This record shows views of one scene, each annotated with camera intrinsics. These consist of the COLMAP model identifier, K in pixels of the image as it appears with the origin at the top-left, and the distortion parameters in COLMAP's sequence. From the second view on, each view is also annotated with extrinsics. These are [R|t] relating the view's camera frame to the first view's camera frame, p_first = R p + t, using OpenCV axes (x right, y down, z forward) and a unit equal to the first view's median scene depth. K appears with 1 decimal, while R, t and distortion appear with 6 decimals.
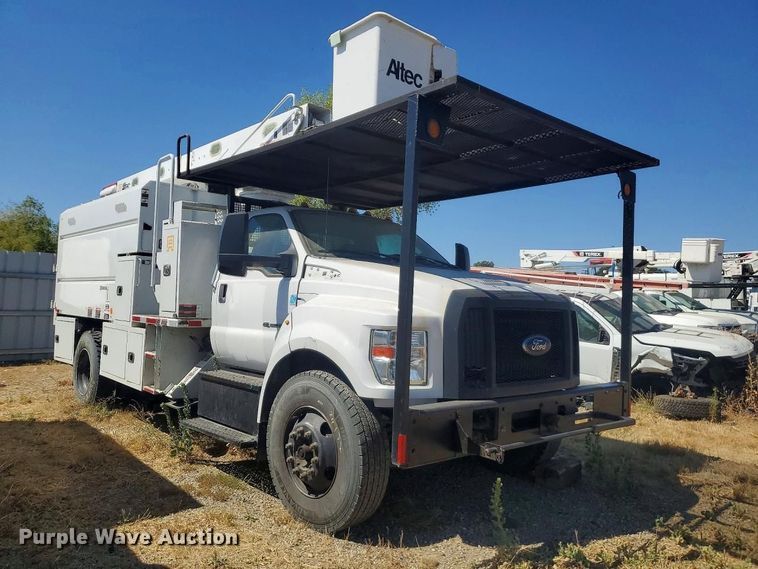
lens RADIAL K [[599.9, 0, 379.0], [0, 599.9, 284.5], [0, 0, 1]] dist [0.008865, -0.001792]
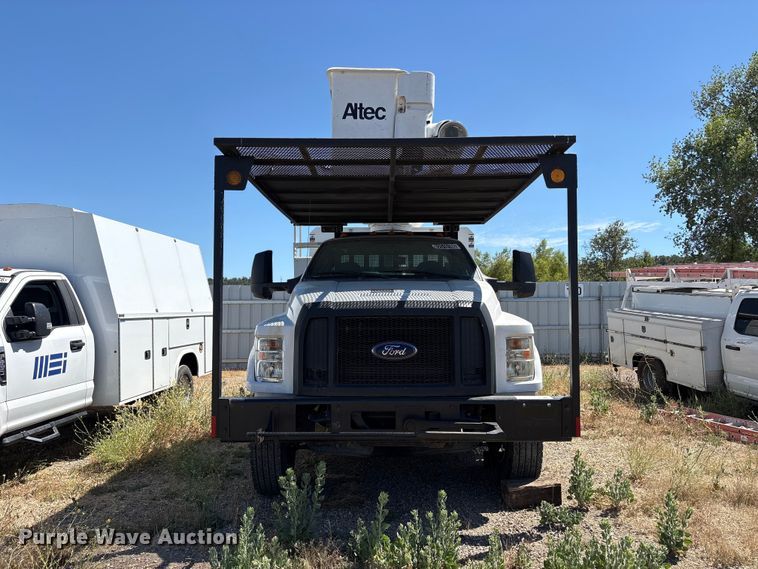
lens RADIAL K [[599.9, 0, 379.0], [0, 599.9, 284.5], [0, 0, 1]] dist [0.008865, -0.001792]
pose [[0.752700, -0.073169, -0.654285, 0.788819], [0.053935, 0.997318, -0.049482, 0.031595], [0.656151, 0.001956, 0.754627, 0.167215]]
